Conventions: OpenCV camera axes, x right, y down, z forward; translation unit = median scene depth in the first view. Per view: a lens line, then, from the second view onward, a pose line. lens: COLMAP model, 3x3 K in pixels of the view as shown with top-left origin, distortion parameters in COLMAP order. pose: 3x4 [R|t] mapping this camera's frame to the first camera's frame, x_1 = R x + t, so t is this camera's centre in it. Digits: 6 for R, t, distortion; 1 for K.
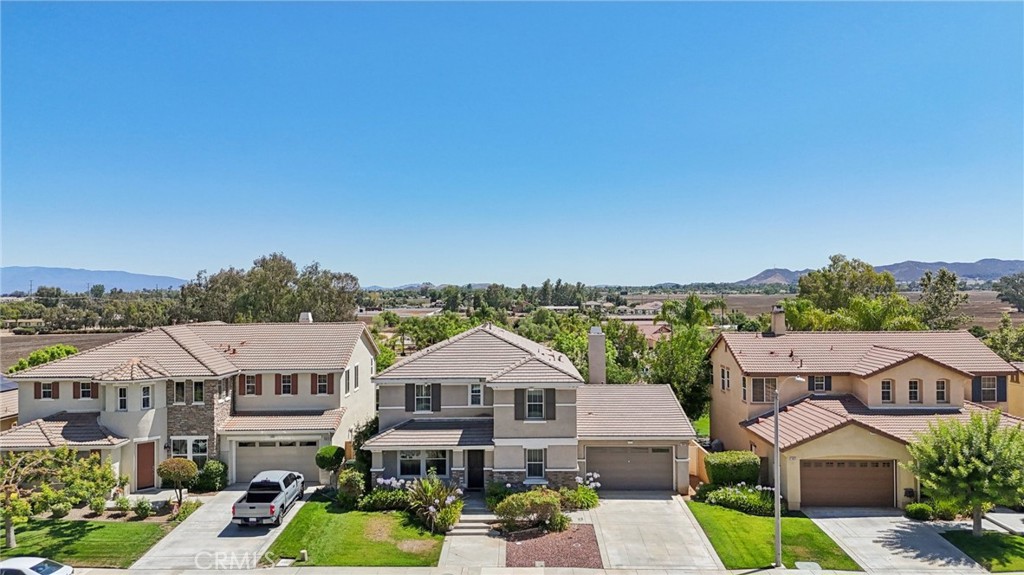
lens RADIAL K [[757.5, 0, 512.4], [0, 757.5, 279.2], [0, 0, 1]] dist [0.071683, -0.076460]
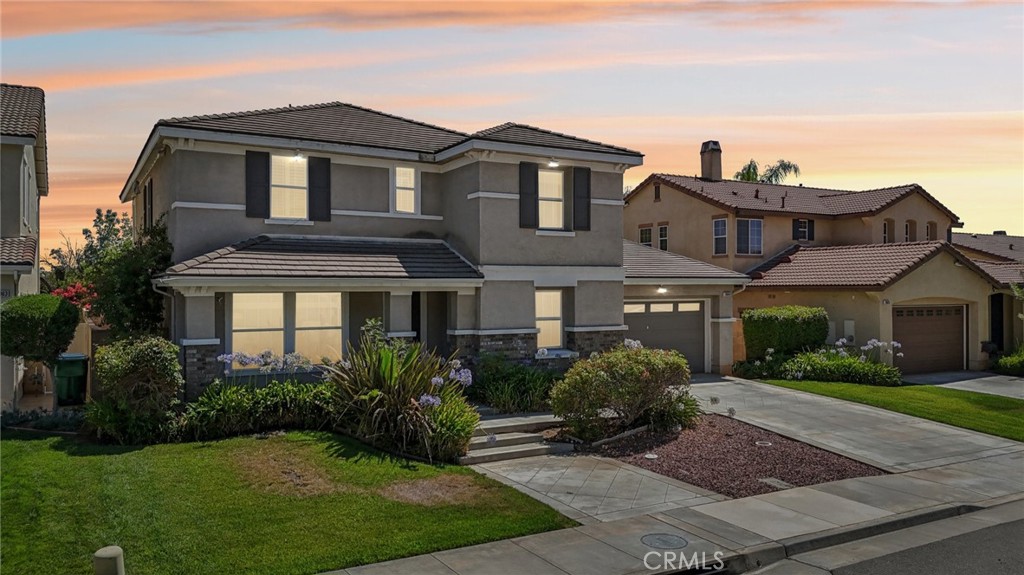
lens RADIAL K [[757.5, 0, 515.4], [0, 757.5, 284.3], [0, 0, 1]] dist [0.071683, -0.076460]
pose [[0.860851, 0.009345, 0.508771, -0.237698], [-0.011041, 0.999939, 0.000314, 0.219425], [-0.508737, -0.005887, 0.860902, 0.589322]]
